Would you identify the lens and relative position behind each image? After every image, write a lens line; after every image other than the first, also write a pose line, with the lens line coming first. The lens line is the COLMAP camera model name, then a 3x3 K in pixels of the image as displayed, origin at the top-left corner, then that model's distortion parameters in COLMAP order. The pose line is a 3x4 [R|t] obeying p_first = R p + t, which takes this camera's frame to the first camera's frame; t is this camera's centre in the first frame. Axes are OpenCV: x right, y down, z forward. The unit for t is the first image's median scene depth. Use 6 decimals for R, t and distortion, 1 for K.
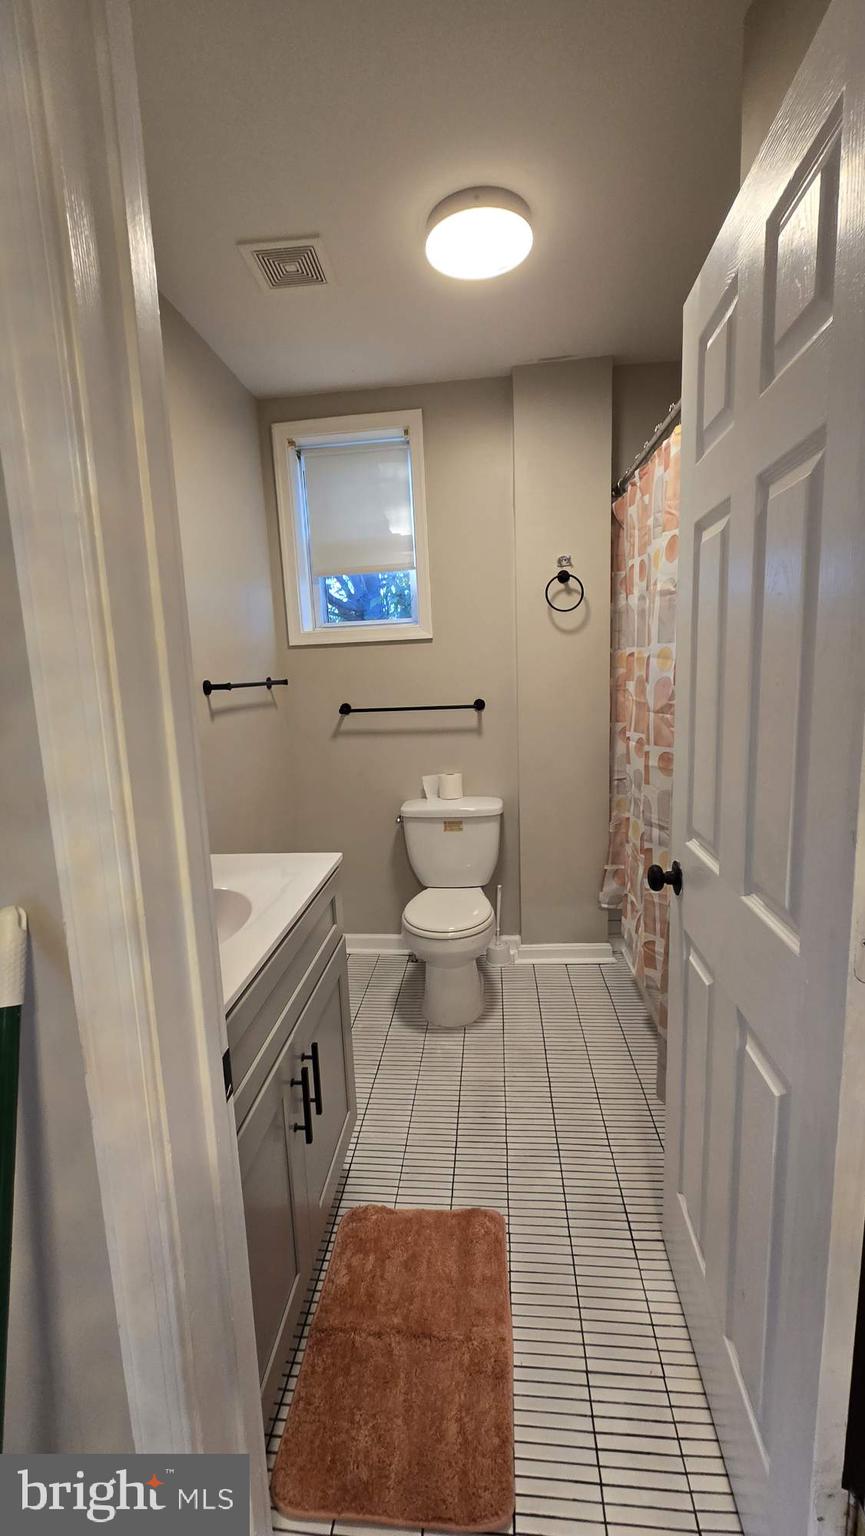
lens RADIAL K [[630.7, 0, 437.9], [0, 630.7, 766.9], [0, 0, 1]] dist [0.000083, -0.000489]
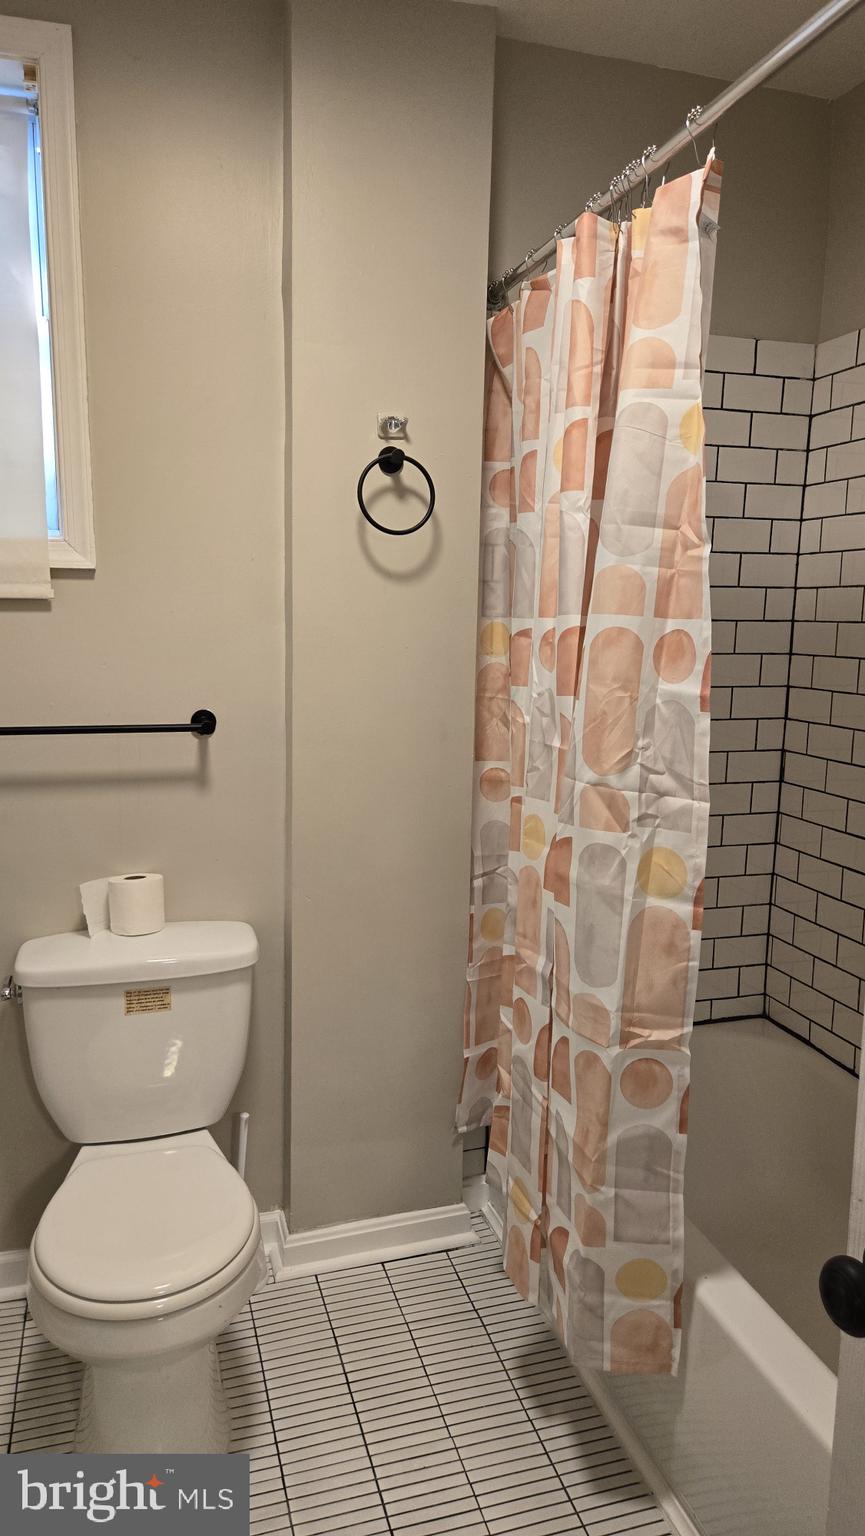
lens RADIAL K [[991.9, 0, 423.2], [0, 991.9, 761.5], [0, 0, 1]] dist [0.030045, -0.003466]
pose [[0.932312, 0.002545, 0.361646, -0.048929], [0.007388, 0.999633, -0.026080, -0.053573], [-0.361580, 0.026987, 0.931951, 0.292136]]
